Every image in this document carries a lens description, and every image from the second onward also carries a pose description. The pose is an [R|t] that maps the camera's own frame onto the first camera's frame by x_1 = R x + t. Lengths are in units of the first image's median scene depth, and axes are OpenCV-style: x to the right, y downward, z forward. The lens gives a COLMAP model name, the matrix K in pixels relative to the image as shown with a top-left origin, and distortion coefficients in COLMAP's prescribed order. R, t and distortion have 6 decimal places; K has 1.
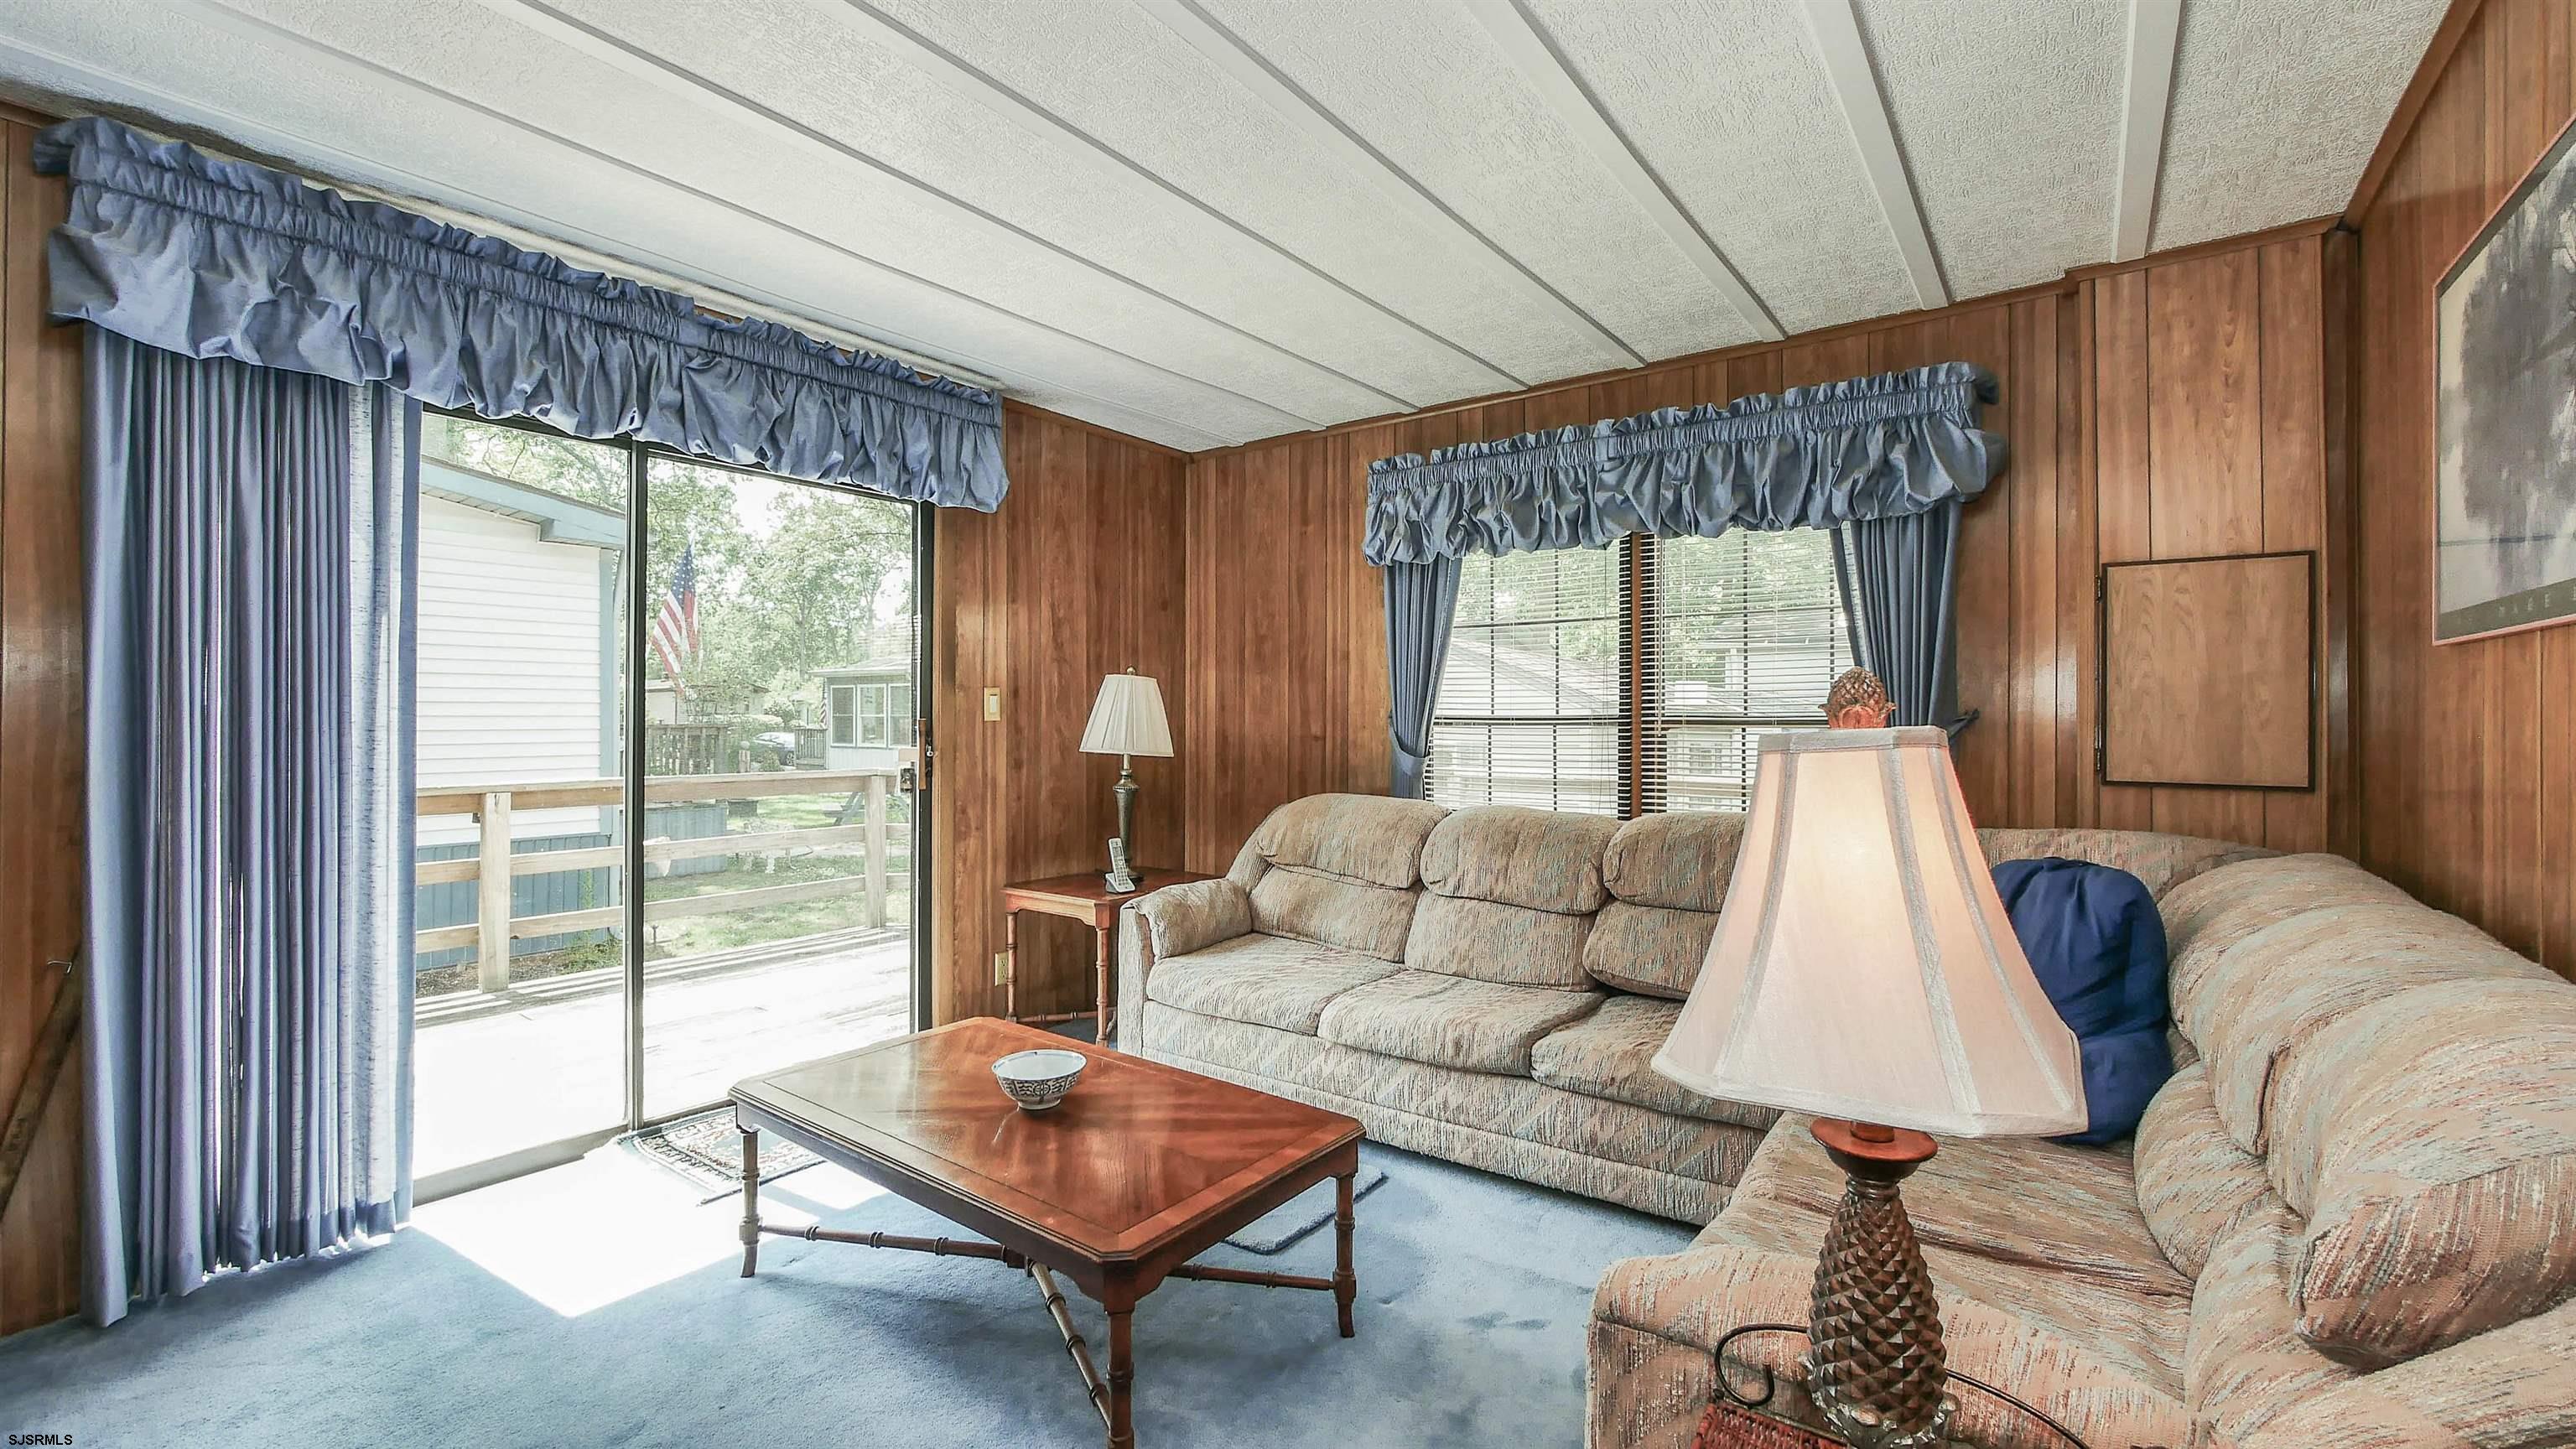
lens RADIAL K [[1064.4, 0, 1291.3], [0, 1064.4, 724.2], [0, 0, 1]] dist [-0.004225, 0.000146]
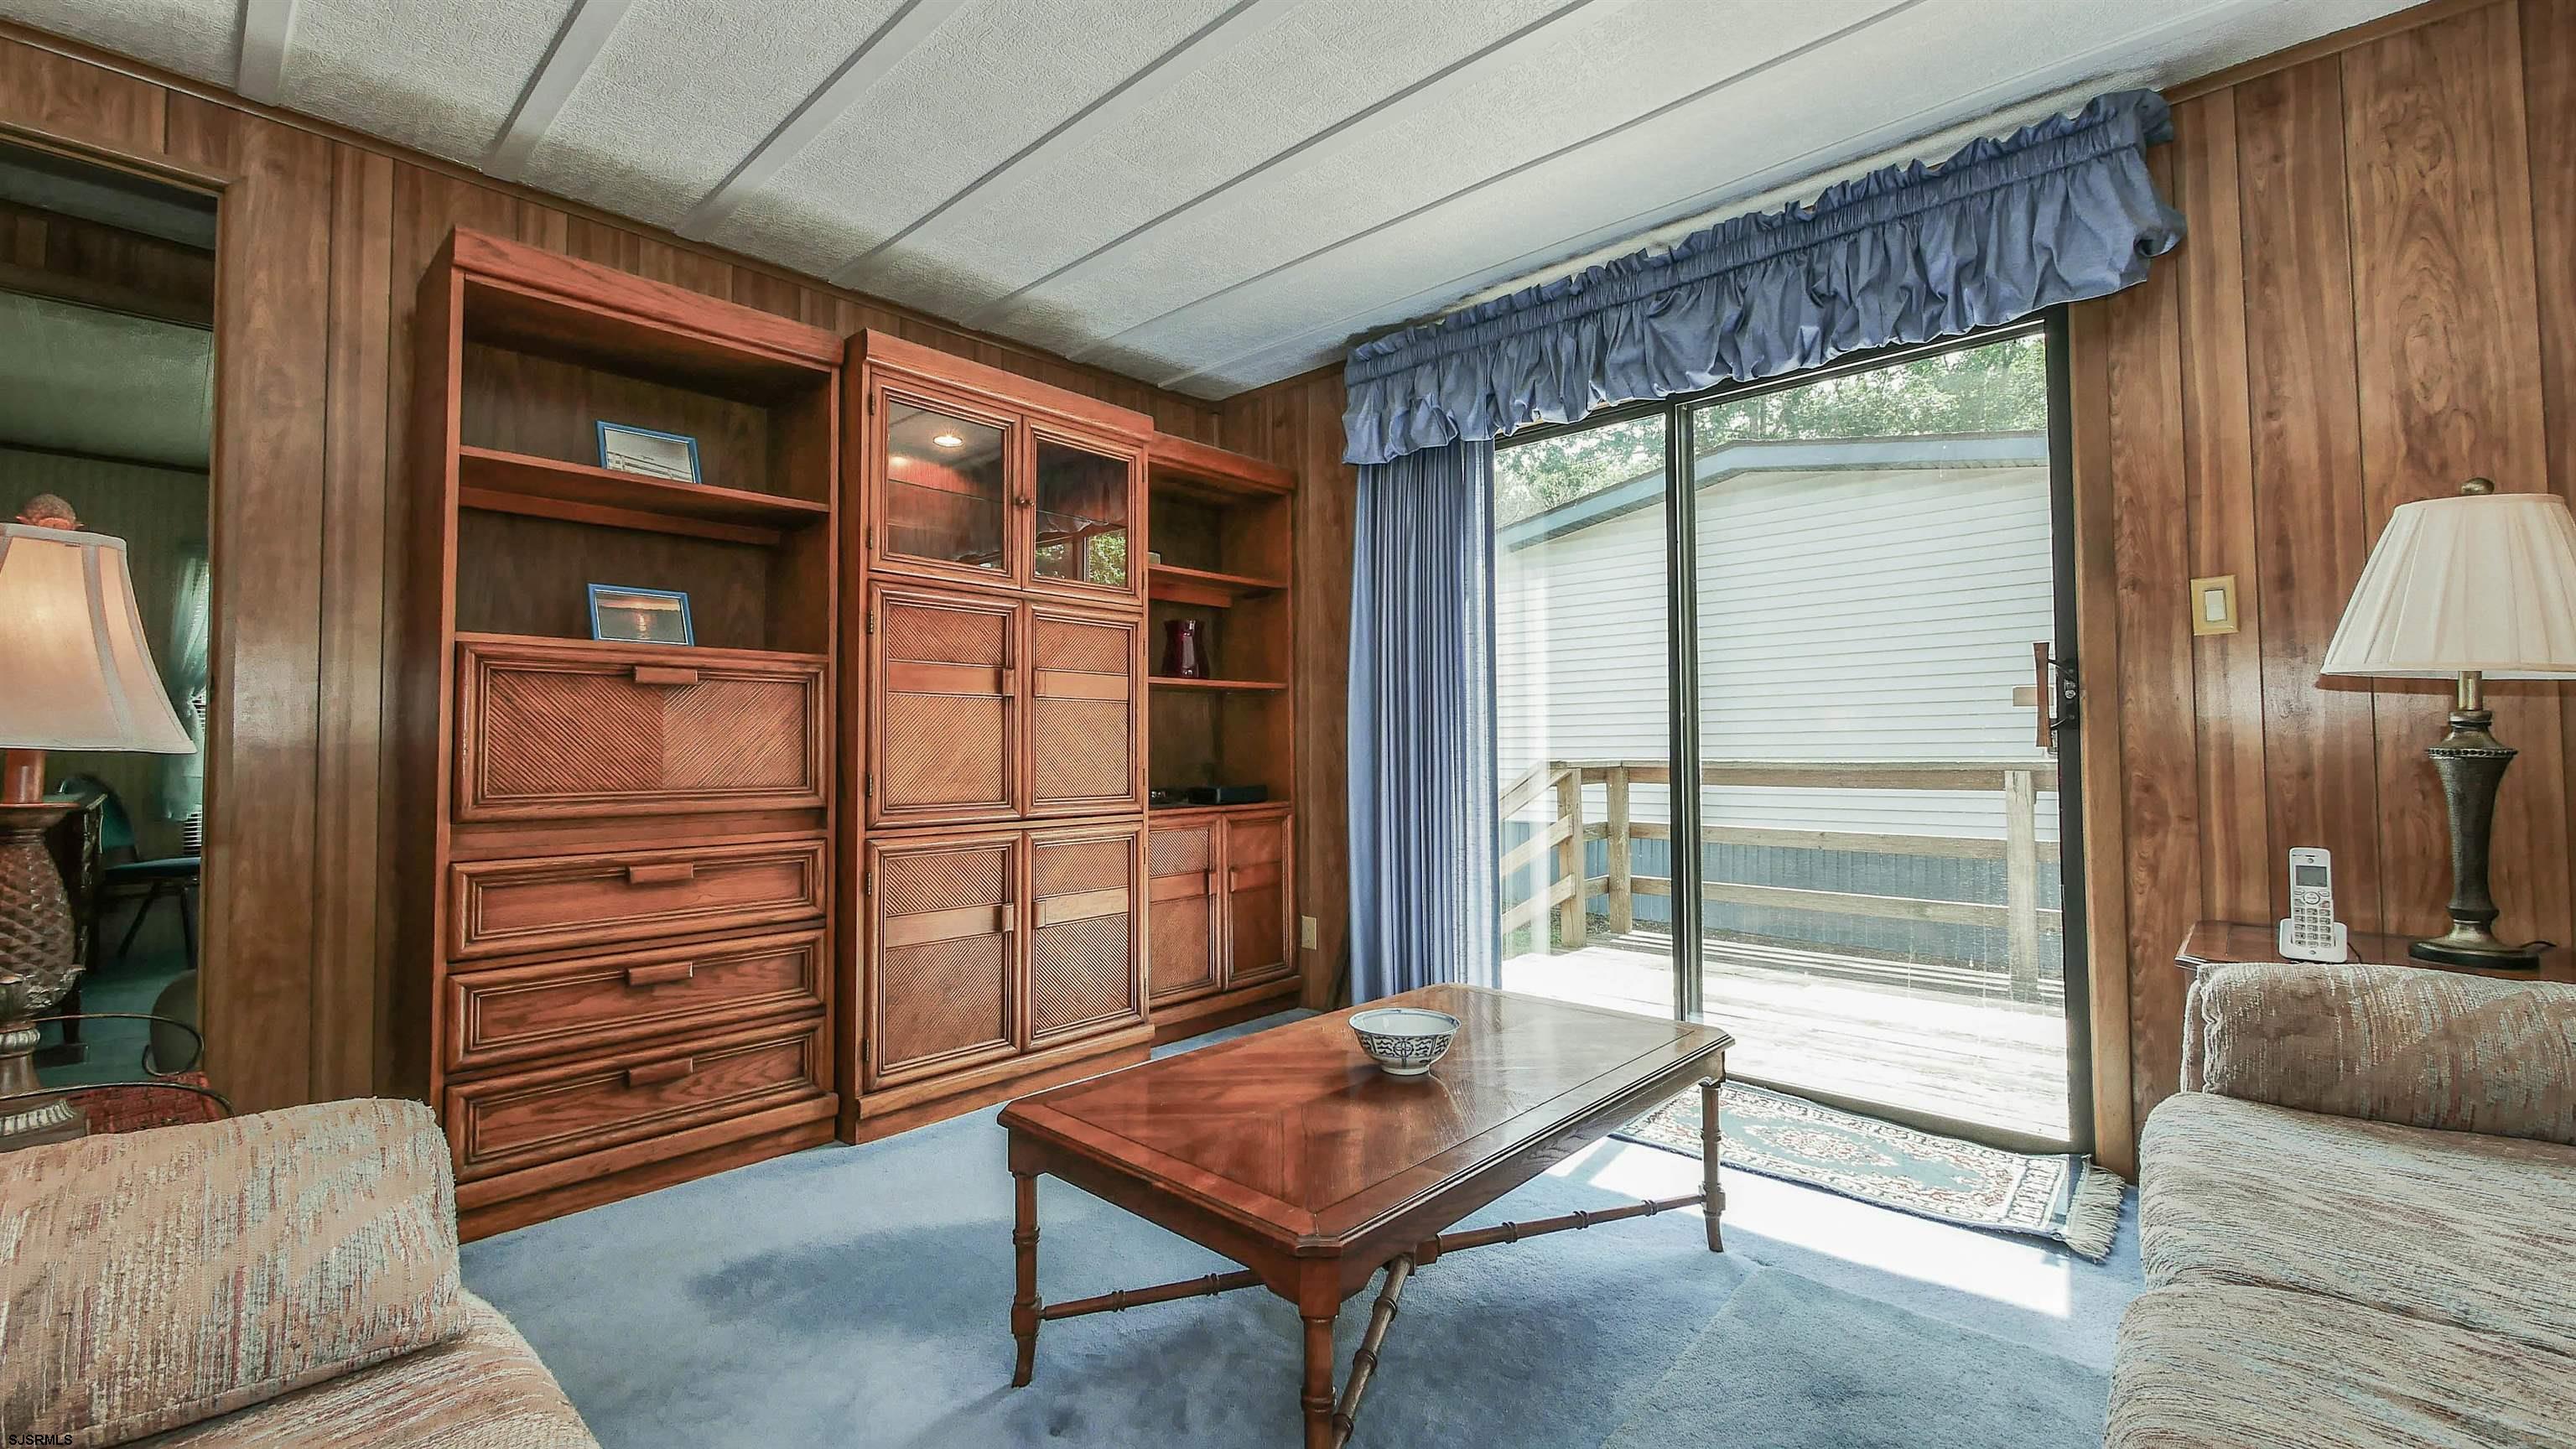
lens RADIAL K [[1064.4, 0, 1284.7], [0, 1064.4, 720.7], [0, 0, 1]] dist [-0.004225, 0.000146]
pose [[-0.109571, -0.024444, -0.993678, 0.492792], [0.003795, 0.999680, -0.025010, 0.078702], [0.993972, -0.006511, -0.109443, 0.784824]]
